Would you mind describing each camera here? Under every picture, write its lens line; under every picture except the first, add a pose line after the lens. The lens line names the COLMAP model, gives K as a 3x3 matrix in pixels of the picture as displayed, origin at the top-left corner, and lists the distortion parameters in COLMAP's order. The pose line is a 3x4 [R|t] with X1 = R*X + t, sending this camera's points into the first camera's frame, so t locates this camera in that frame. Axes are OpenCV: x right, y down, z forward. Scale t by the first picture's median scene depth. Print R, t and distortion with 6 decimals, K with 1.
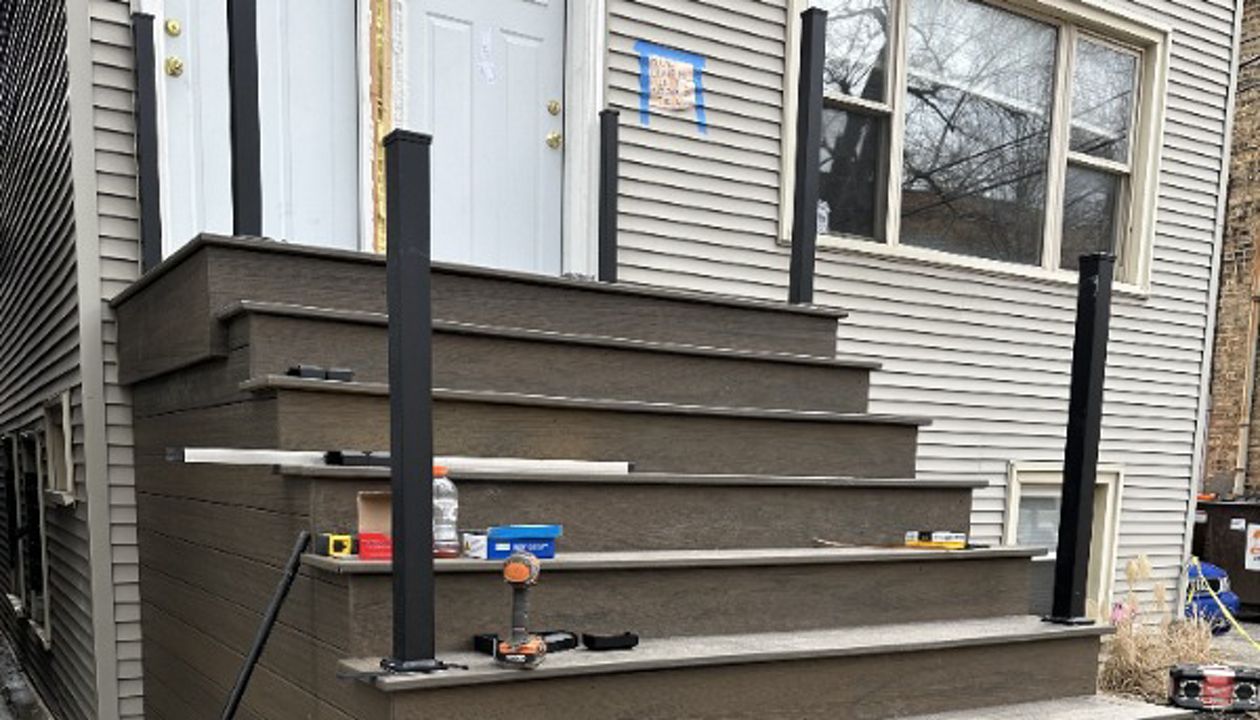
lens RADIAL K [[1214.8, 0, 630.0], [0, 1214.8, 360.0], [0, 0, 1]] dist [0.009282, 0.010390]
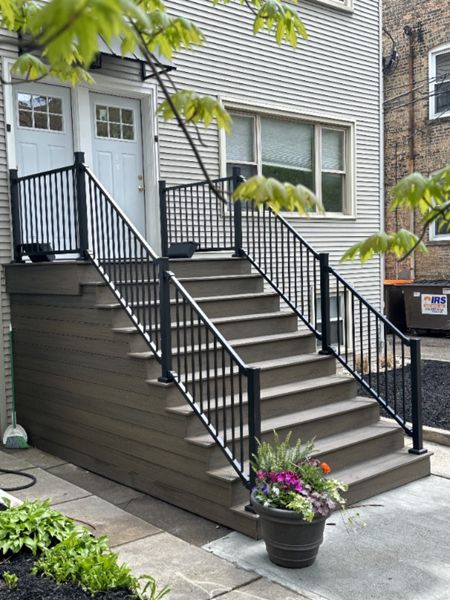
lens RADIAL K [[695.3, 0, 225.0], [0, 695.3, 300.0], [0, 0, 1]] dist [0.004903, -0.001912]
pose [[0.980340, -0.084556, 0.178281, -0.138074], [0.064053, 0.990971, 0.117789, -0.081128], [-0.186631, -0.104054, 0.976904, -0.466299]]
